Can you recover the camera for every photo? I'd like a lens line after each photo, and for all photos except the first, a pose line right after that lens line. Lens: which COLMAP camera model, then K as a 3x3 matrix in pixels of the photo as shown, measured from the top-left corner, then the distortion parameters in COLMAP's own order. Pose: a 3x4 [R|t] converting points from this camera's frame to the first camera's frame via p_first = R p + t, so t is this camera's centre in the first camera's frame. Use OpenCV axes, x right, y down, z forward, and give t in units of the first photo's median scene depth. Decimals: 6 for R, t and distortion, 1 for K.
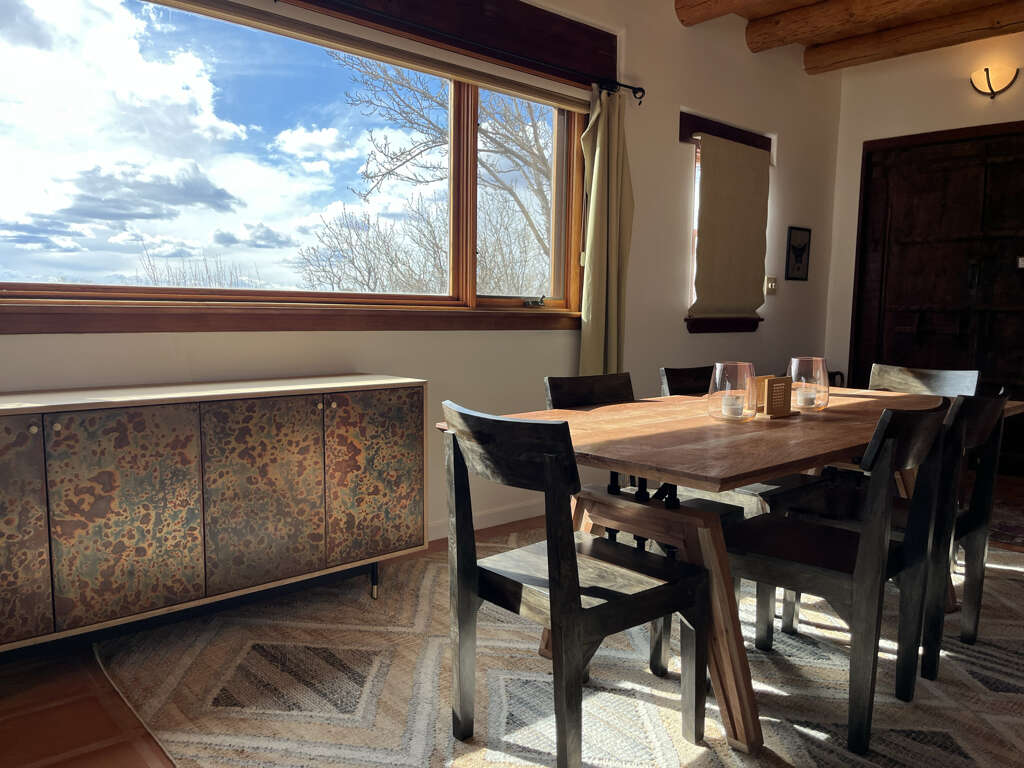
lens RADIAL K [[782.9, 0, 516.4], [0, 782.9, 387.2], [0, 0, 1]] dist [0.036245, -0.038939]
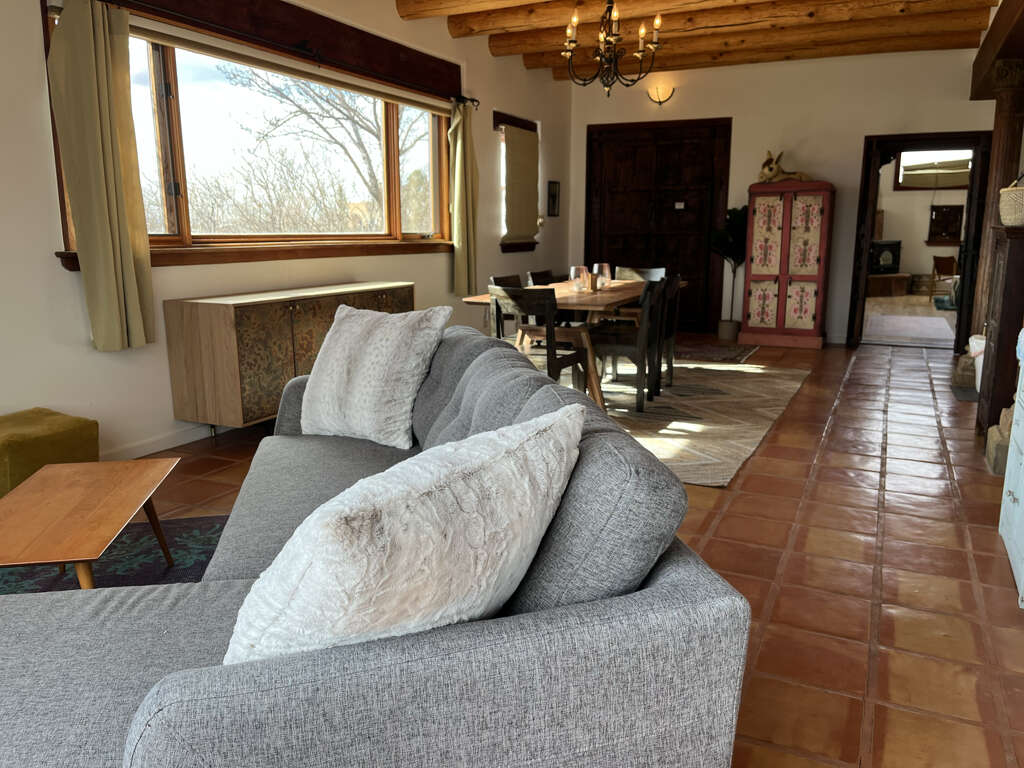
lens RADIAL K [[782.9, 0, 509.0], [0, 782.9, 382.2], [0, 0, 1]] dist [0.036245, -0.038939]
pose [[0.929813, -0.083823, 0.358359, -0.419614], [0.048583, 0.993152, 0.106251, 0.027665], [-0.364811, -0.081384, 0.927518, -0.586603]]
